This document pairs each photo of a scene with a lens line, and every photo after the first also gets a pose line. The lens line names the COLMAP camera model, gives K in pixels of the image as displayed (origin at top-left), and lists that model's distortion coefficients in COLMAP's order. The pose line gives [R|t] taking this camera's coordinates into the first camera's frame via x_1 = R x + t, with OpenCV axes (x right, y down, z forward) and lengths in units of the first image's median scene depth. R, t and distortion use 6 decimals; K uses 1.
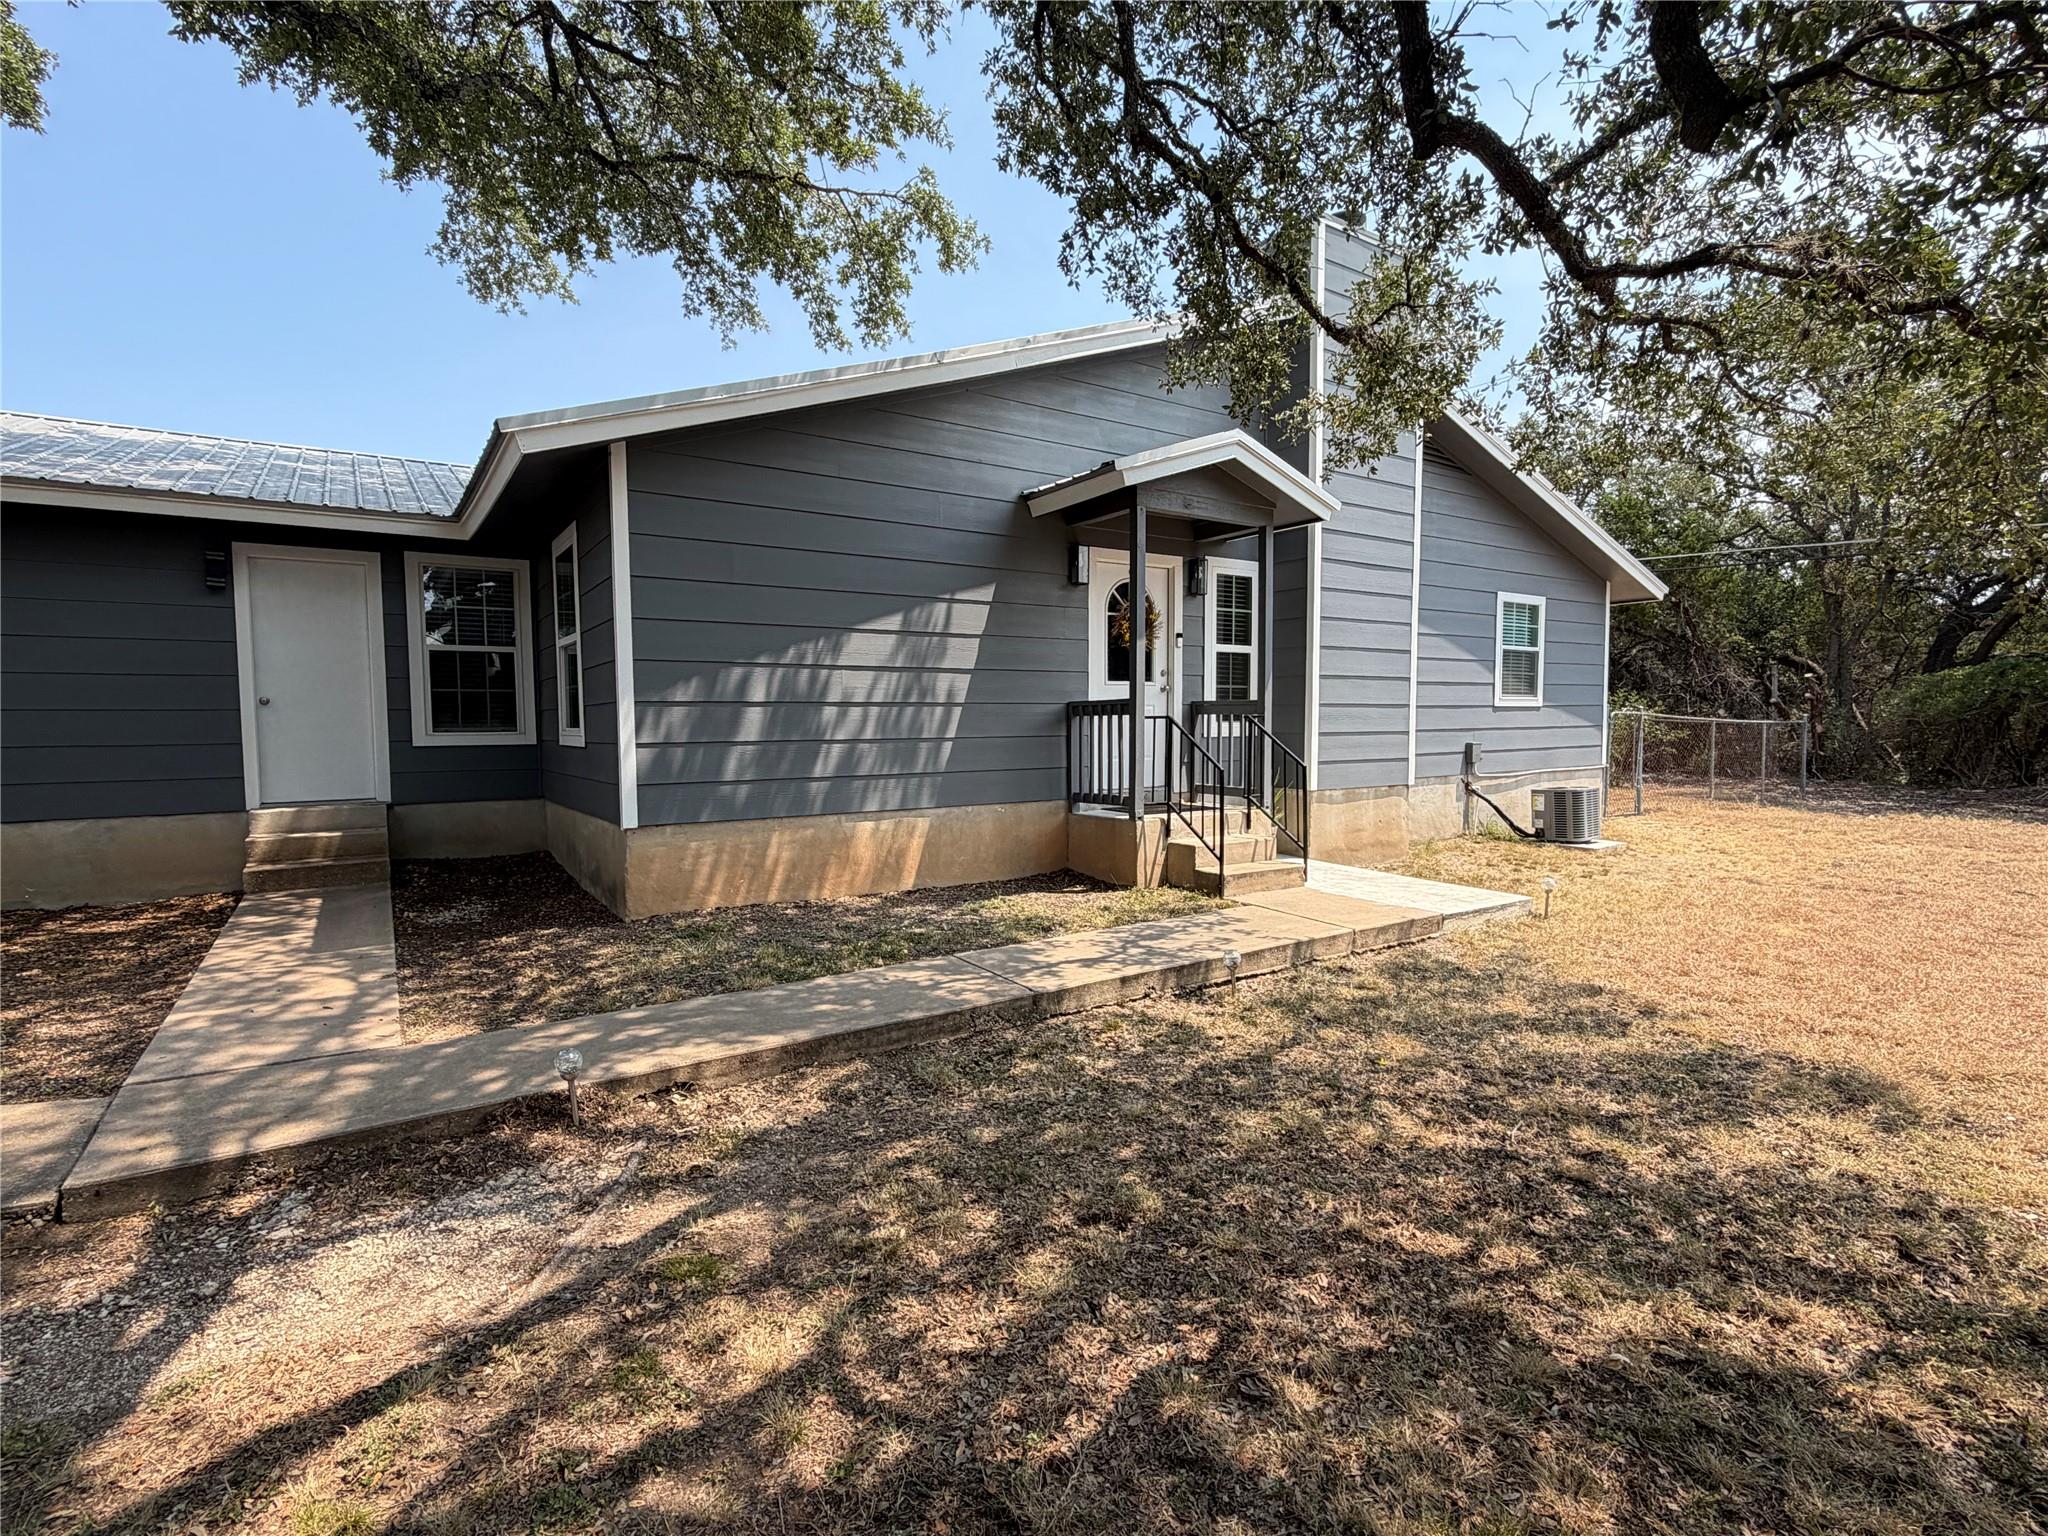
lens RADIAL K [[979.6, 0, 1020.1], [0, 979.6, 773.8], [0, 0, 1]] dist [-0.003664, 0.000369]
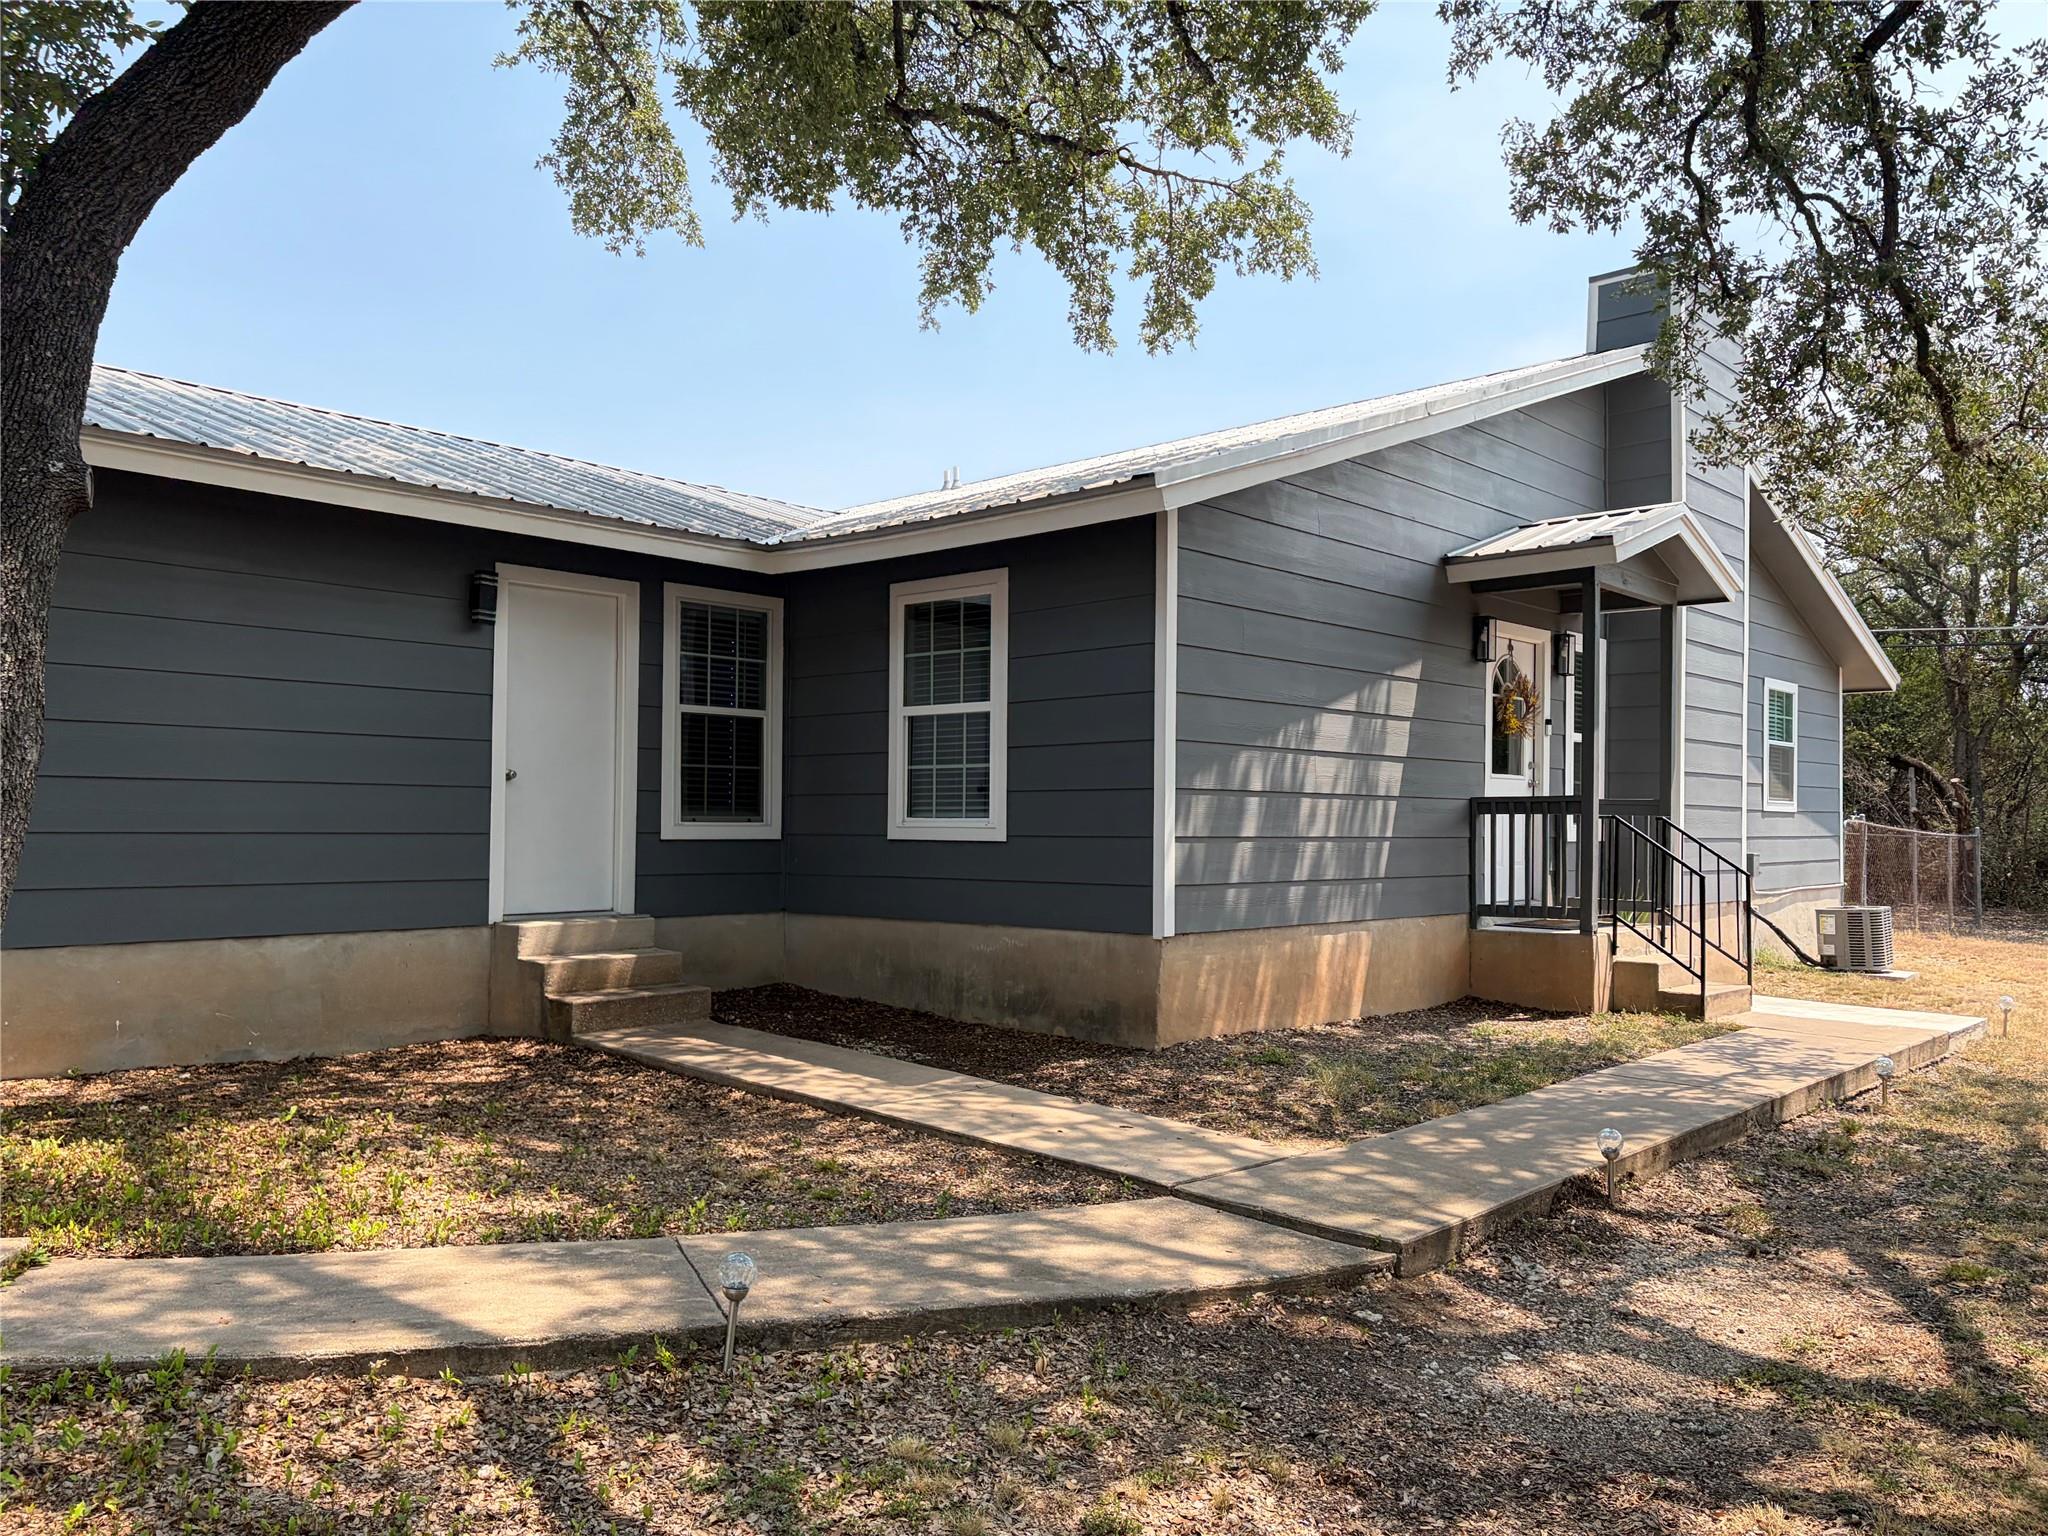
lens RADIAL K [[1533.0, 0, 1024.9], [0, 1533.0, 772.3], [0, 0, 1]] dist [0.032377, -0.001646]
pose [[0.970962, 0.023729, 0.238052, -0.690458], [-0.003255, 0.996287, -0.086035, 0.022484], [-0.239210, 0.082762, 0.967434, -0.216601]]
